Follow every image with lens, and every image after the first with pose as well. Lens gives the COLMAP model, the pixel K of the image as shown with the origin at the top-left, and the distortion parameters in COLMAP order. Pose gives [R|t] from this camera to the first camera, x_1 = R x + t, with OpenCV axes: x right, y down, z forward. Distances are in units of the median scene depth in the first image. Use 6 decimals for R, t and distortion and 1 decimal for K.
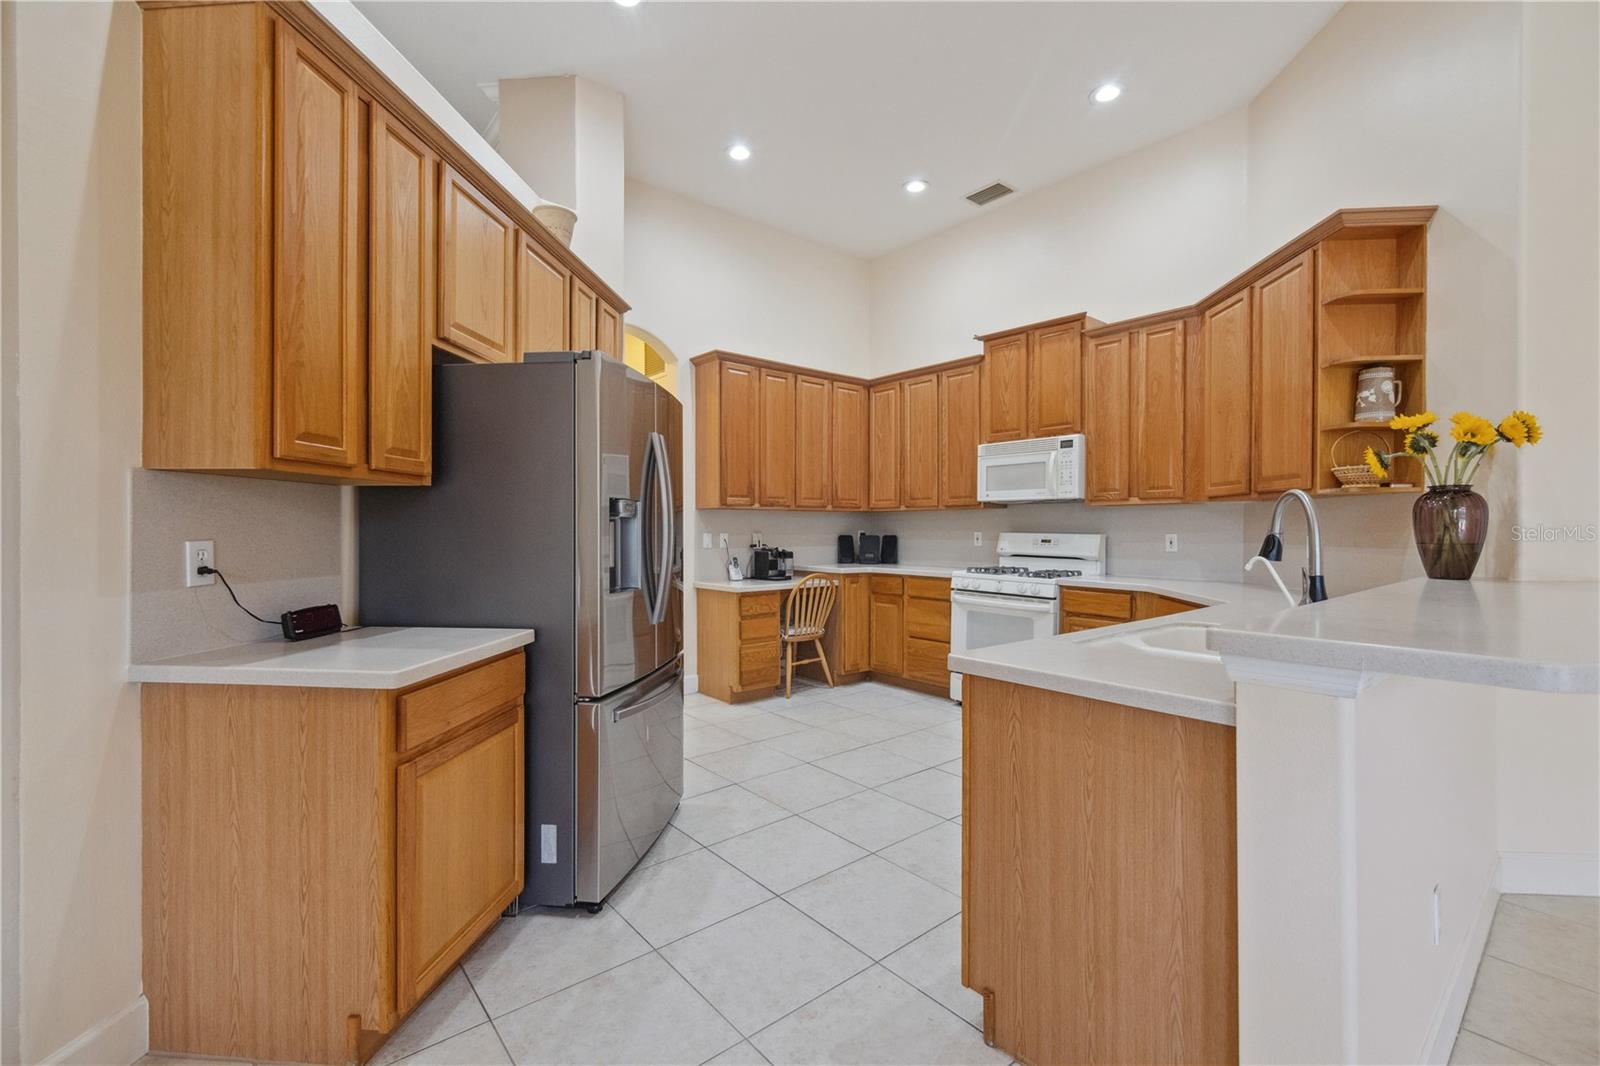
lens RADIAL K [[680.2, 0, 800.0], [0, 680.2, 533.0], [0, 0, 1]] dist [0.002207, 0.000062]
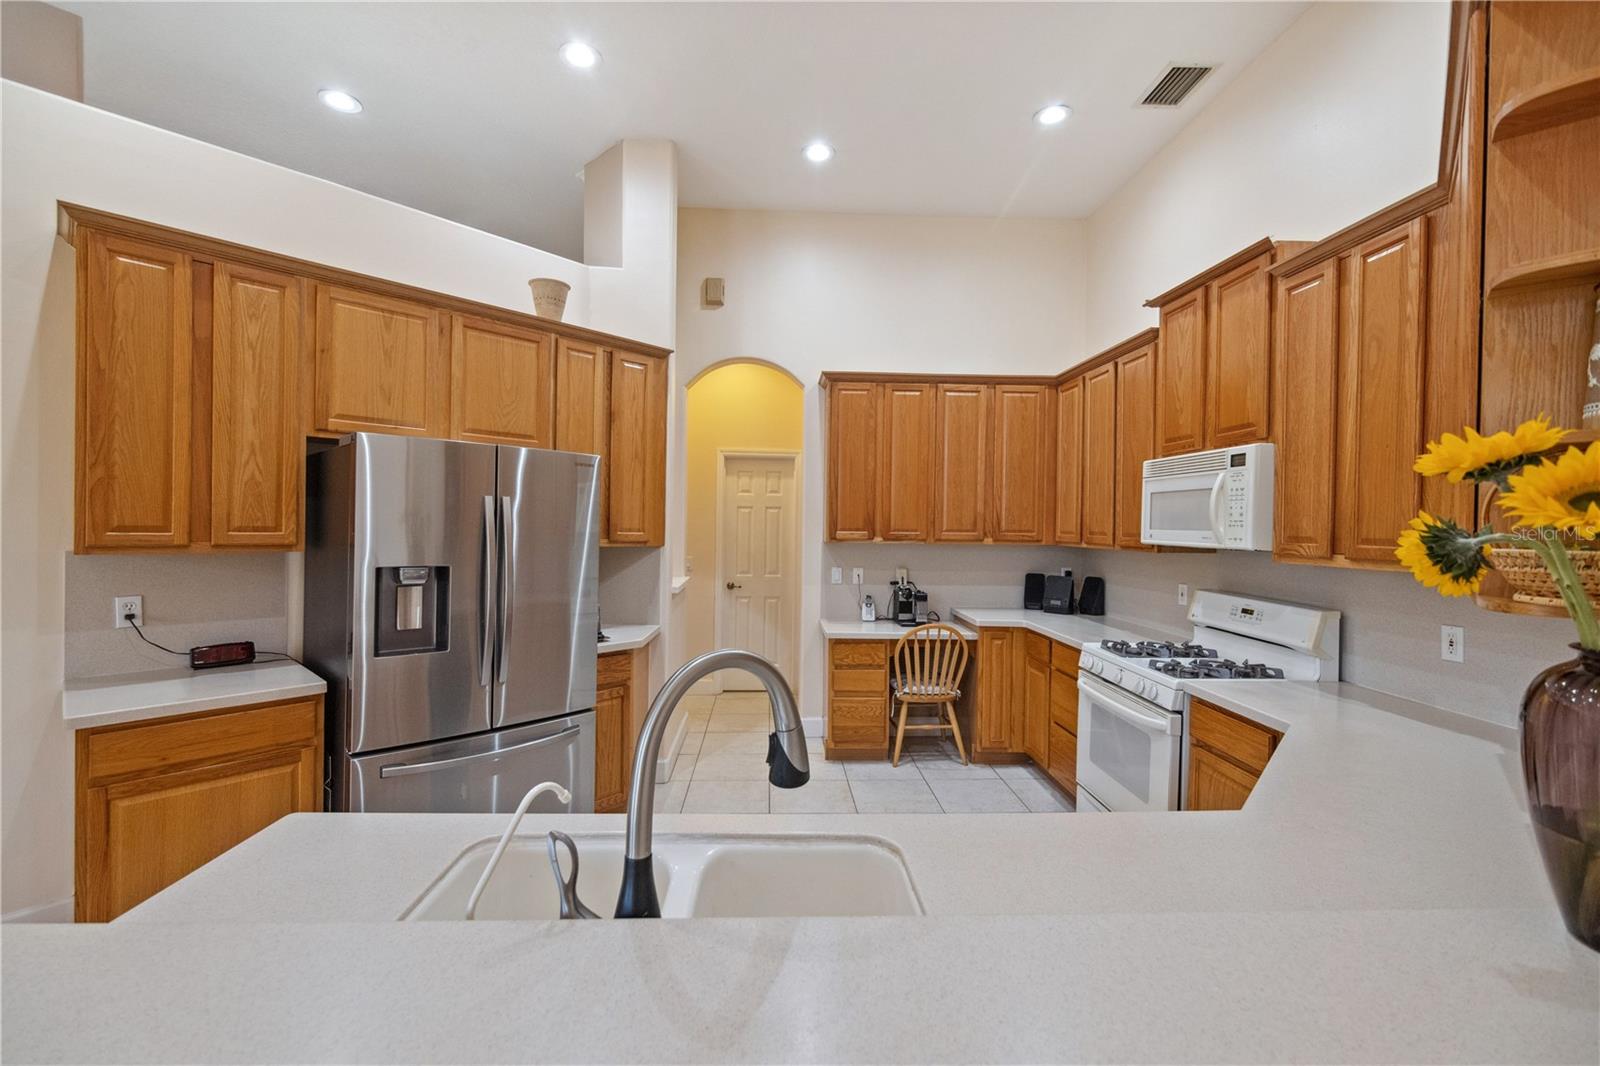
lens RADIAL K [[673.7, 0, 800.0], [0, 673.7, 533.0], [0, 0, 1]] dist [-0.001023, -0.000240]
pose [[0.796731, 0.019820, -0.604009, 0.401193], [-0.018056, 0.999797, 0.008990, -0.057685], [0.604064, 0.003743, 0.796927, 0.254880]]
